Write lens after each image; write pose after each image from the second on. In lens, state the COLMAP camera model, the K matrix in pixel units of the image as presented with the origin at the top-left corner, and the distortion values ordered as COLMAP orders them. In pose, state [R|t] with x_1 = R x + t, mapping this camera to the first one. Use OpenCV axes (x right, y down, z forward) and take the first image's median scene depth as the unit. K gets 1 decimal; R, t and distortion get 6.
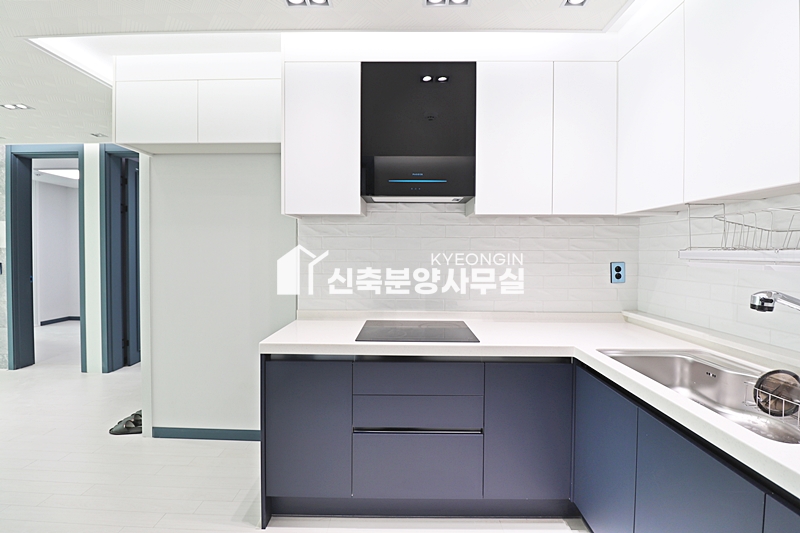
lens RADIAL K [[370.4, 0, 397.0], [0, 370.4, 257.8], [0, 0, 1]] dist [-0.004597, -0.009821]
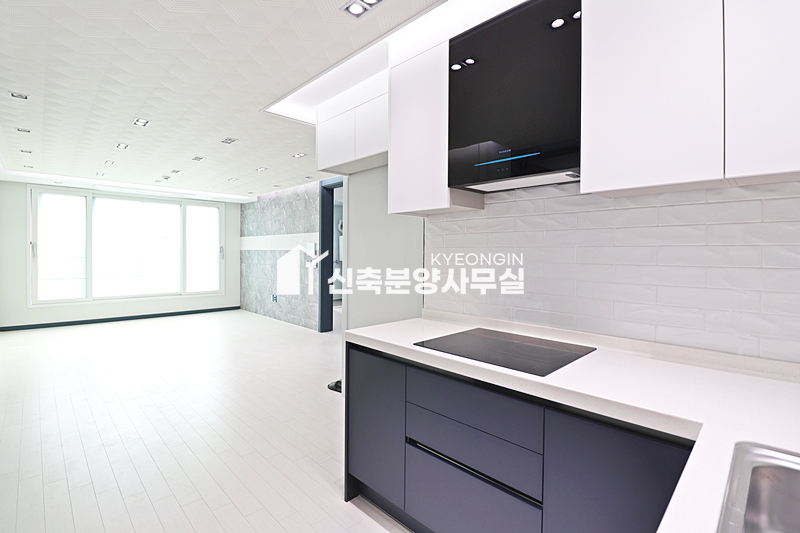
lens RADIAL K [[370.4, 0, 397.0], [0, 370.4, 257.8], [0, 0, 1]] dist [-0.004597, -0.009821]
pose [[0.717156, 0.009069, -0.696854, 0.377338], [-0.016500, 0.999856, -0.003968, 0.009109], [0.696718, 0.014343, 0.717202, 0.228116]]
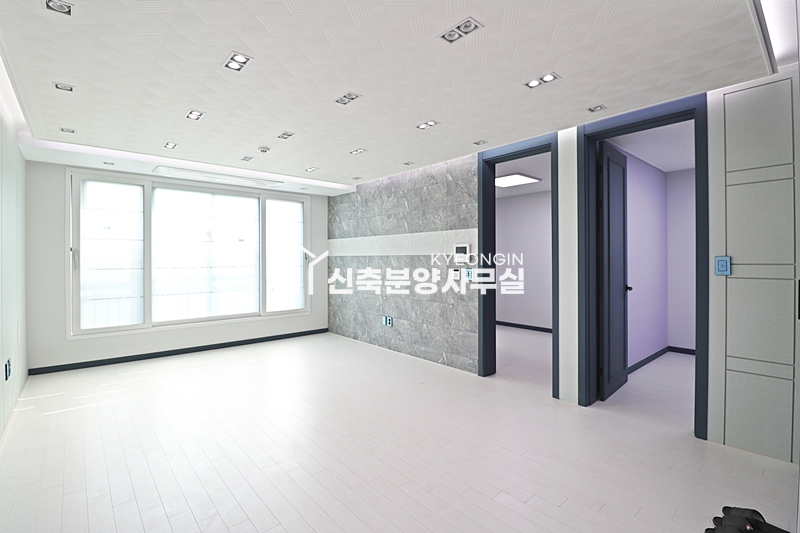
lens RADIAL K [[367.2, 0, 401.2], [0, 367.2, 259.9], [0, 0, 1]] dist [-0.018769, -0.000050]
pose [[0.677965, -0.005260, -0.735076, -0.817249], [-0.006421, 0.999894, -0.013077, 0.004294], [0.735066, 0.013586, 0.677859, 0.261324]]
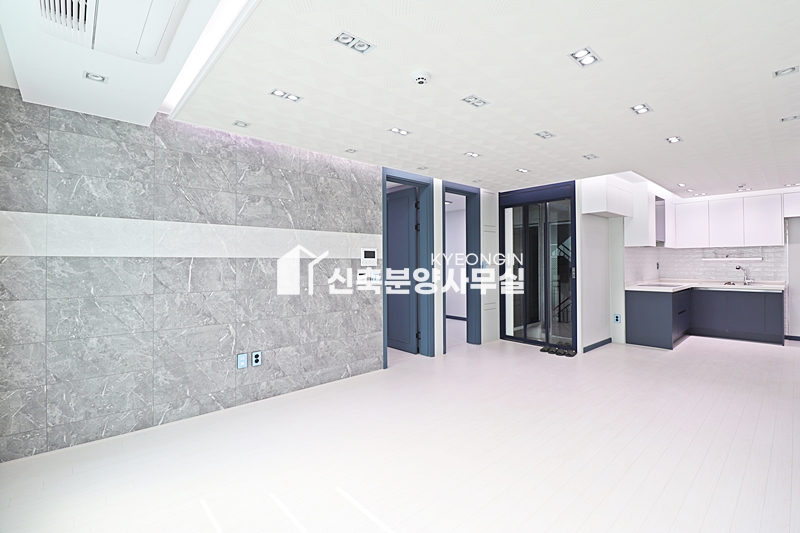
lens RADIAL K [[373.3, 0, 398.8], [0, 373.3, 259.2], [0, 0, 1]] dist [0.014793, -0.014820]
pose [[0.728296, -0.002458, 0.685259, -3.172740], [0.017412, 0.999737, -0.014919, -0.014606], [-0.685042, 0.022797, 0.728147, 0.234085]]
